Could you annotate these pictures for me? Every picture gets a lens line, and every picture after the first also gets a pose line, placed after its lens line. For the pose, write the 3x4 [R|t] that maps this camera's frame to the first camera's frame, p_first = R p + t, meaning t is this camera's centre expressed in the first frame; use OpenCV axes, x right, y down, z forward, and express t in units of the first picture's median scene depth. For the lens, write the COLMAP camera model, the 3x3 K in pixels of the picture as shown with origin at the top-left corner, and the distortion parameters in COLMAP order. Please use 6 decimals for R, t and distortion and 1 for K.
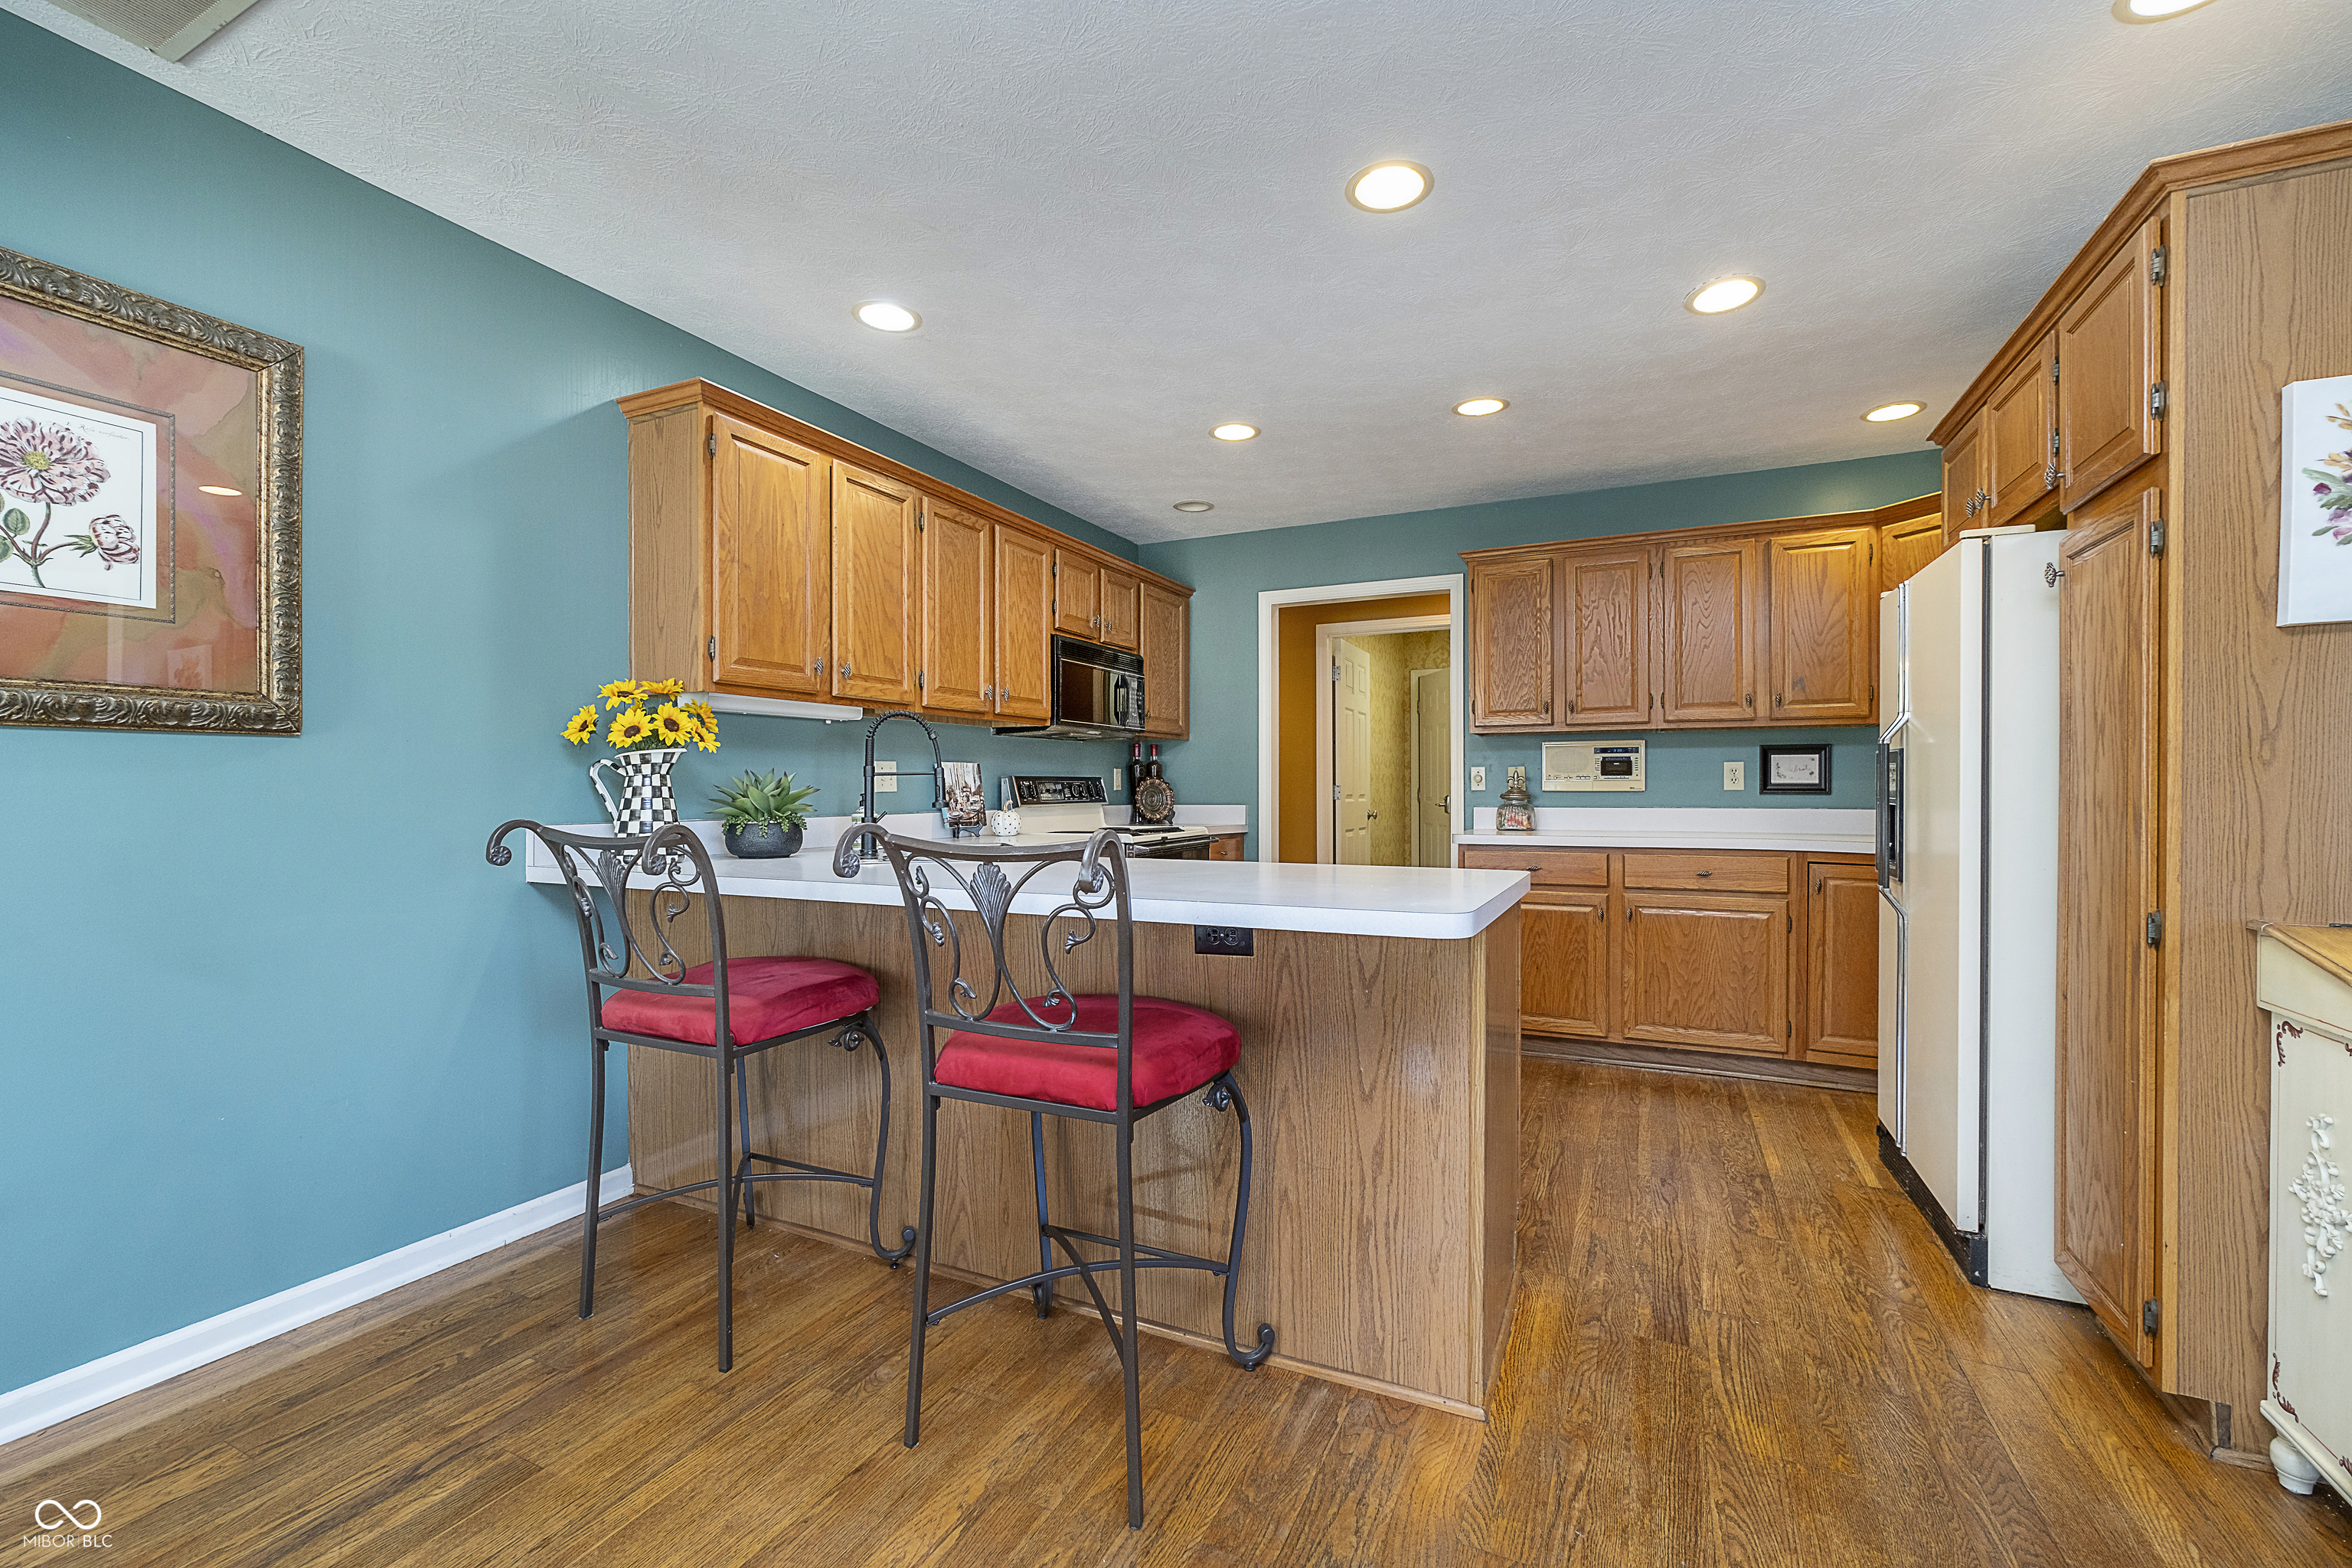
lens RADIAL K [[1019.0, 0, 1176.0], [0, 1019.0, 784.0], [0, 0, 1]] dist [-0.000568, 0.000269]
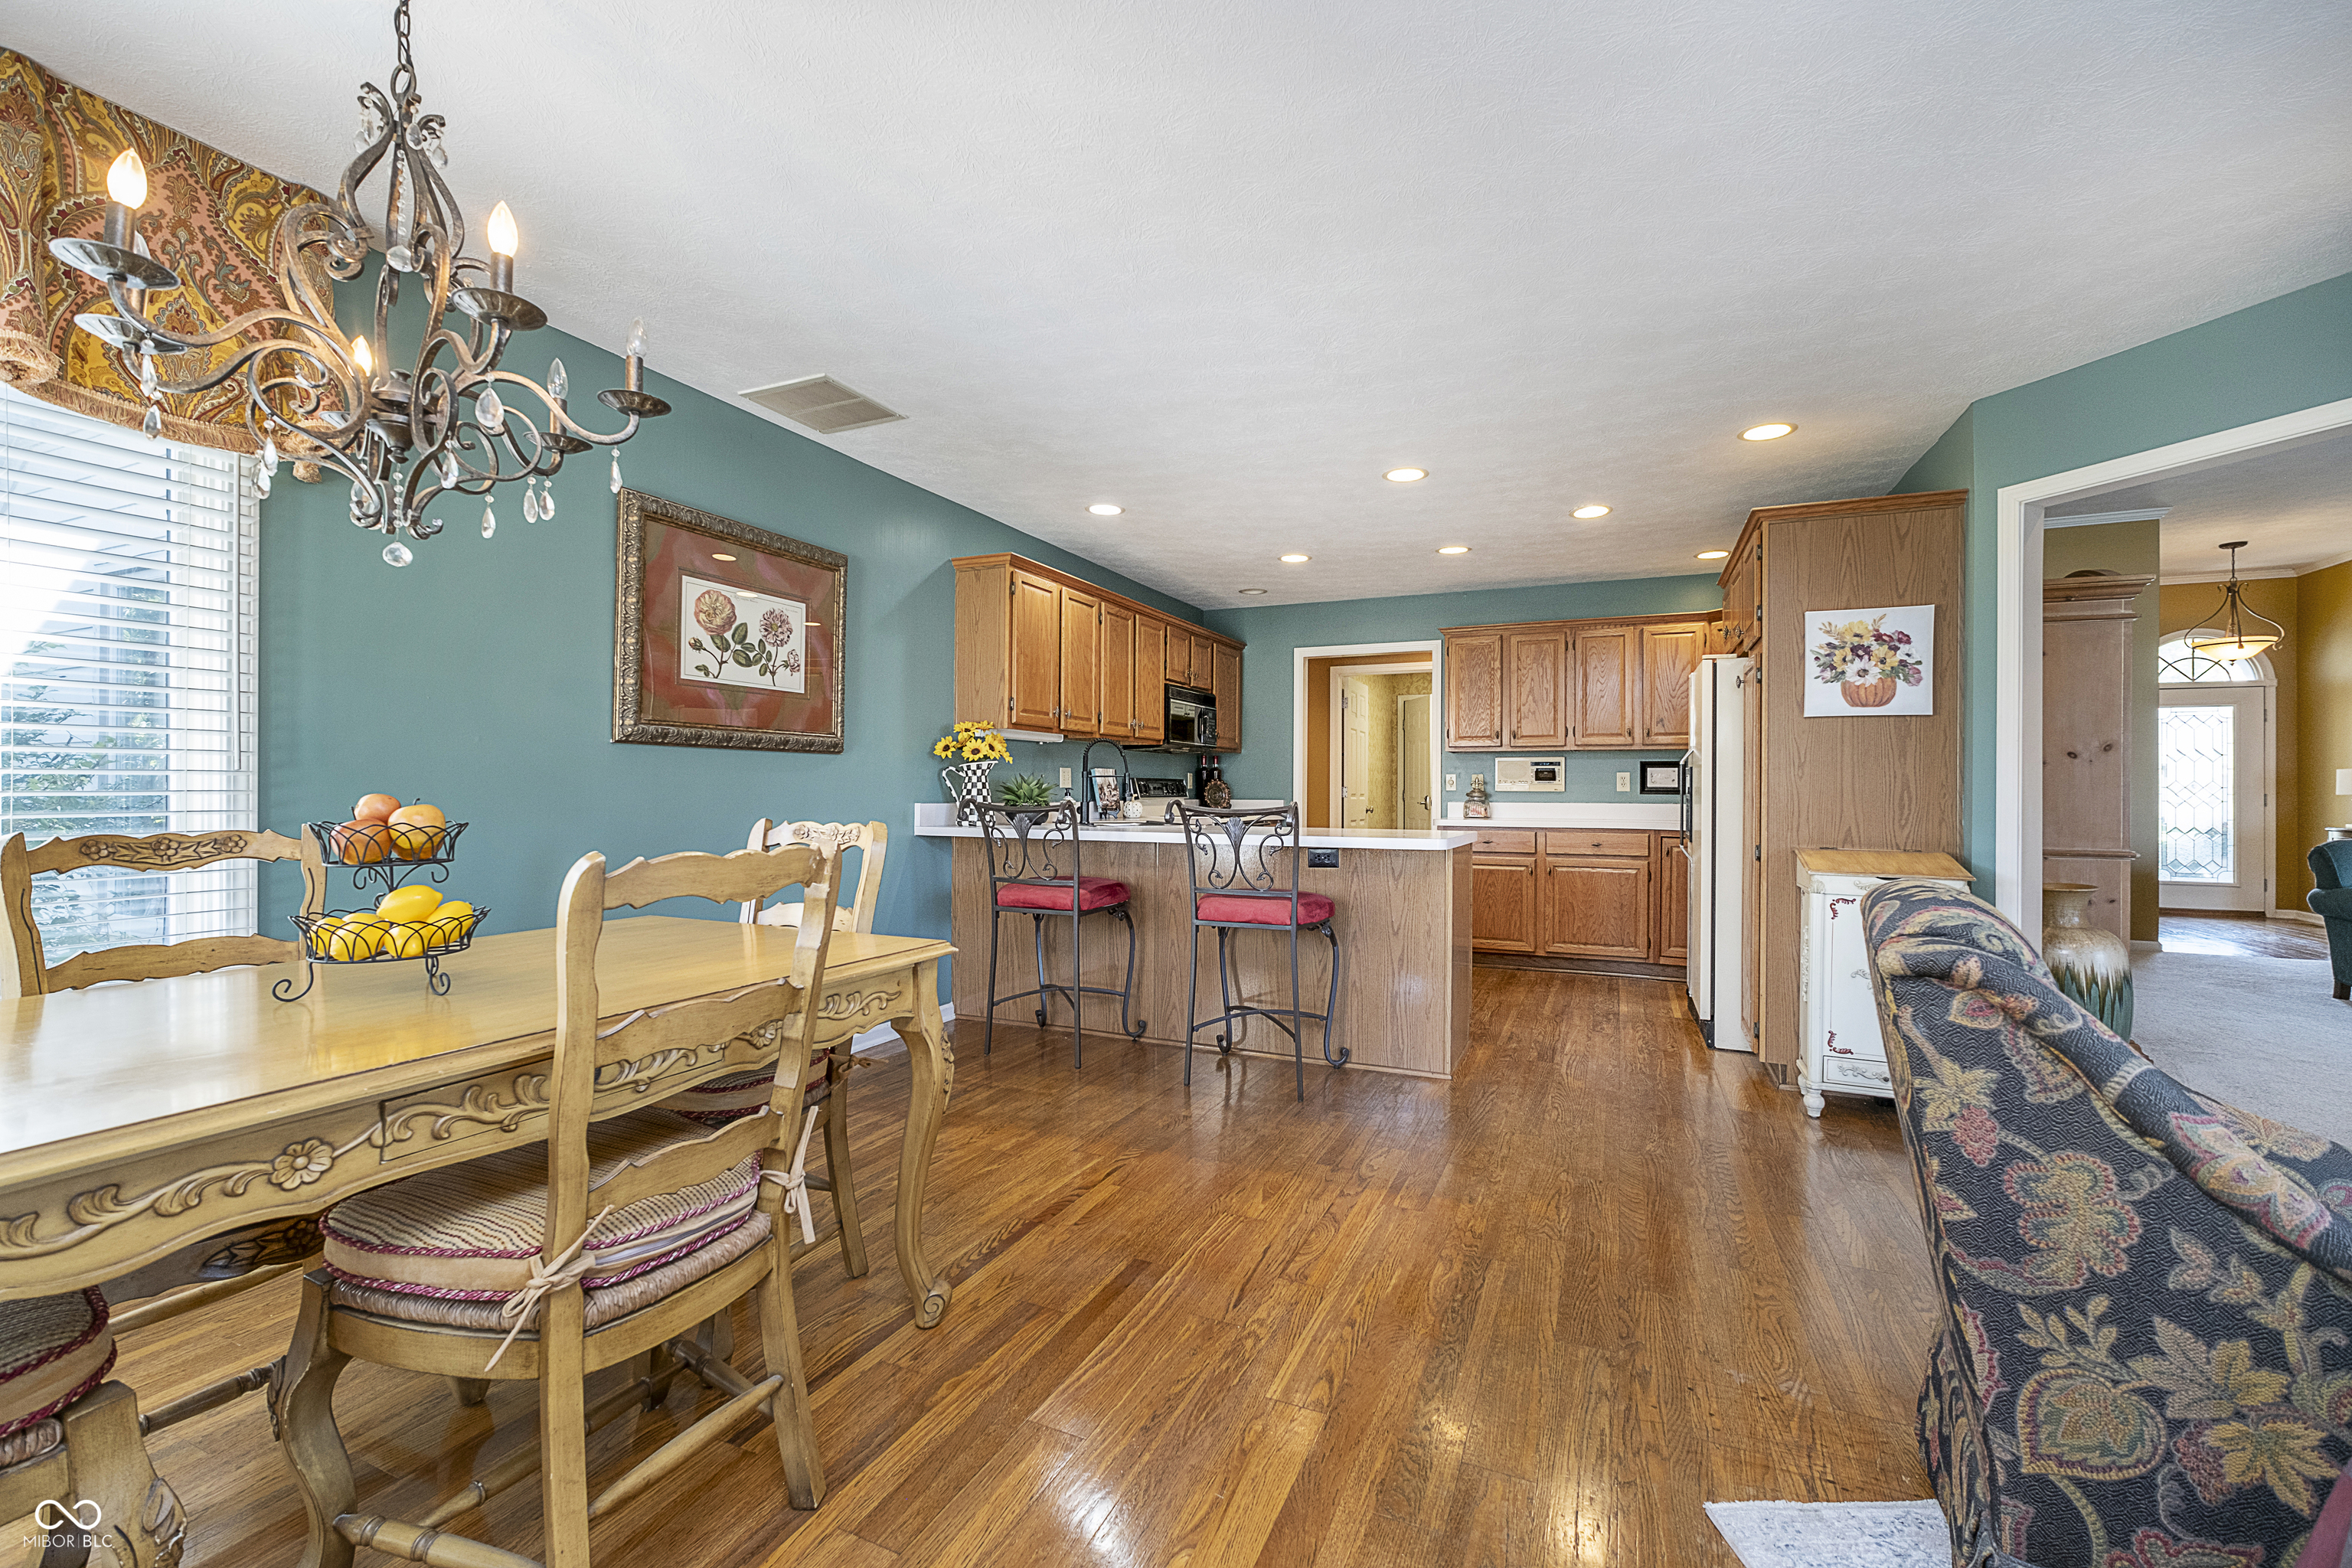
lens RADIAL K [[1025.8, 0, 1129.8], [0, 1025.8, 780.1], [0, 0, 1]] dist [0.000875, 0.000054]
pose [[0.999840, 0.007932, -0.016012, -0.173512], [-0.008035, 0.999947, -0.006381, 0.005865], [0.015960, 0.006508, 0.999851, -0.591444]]
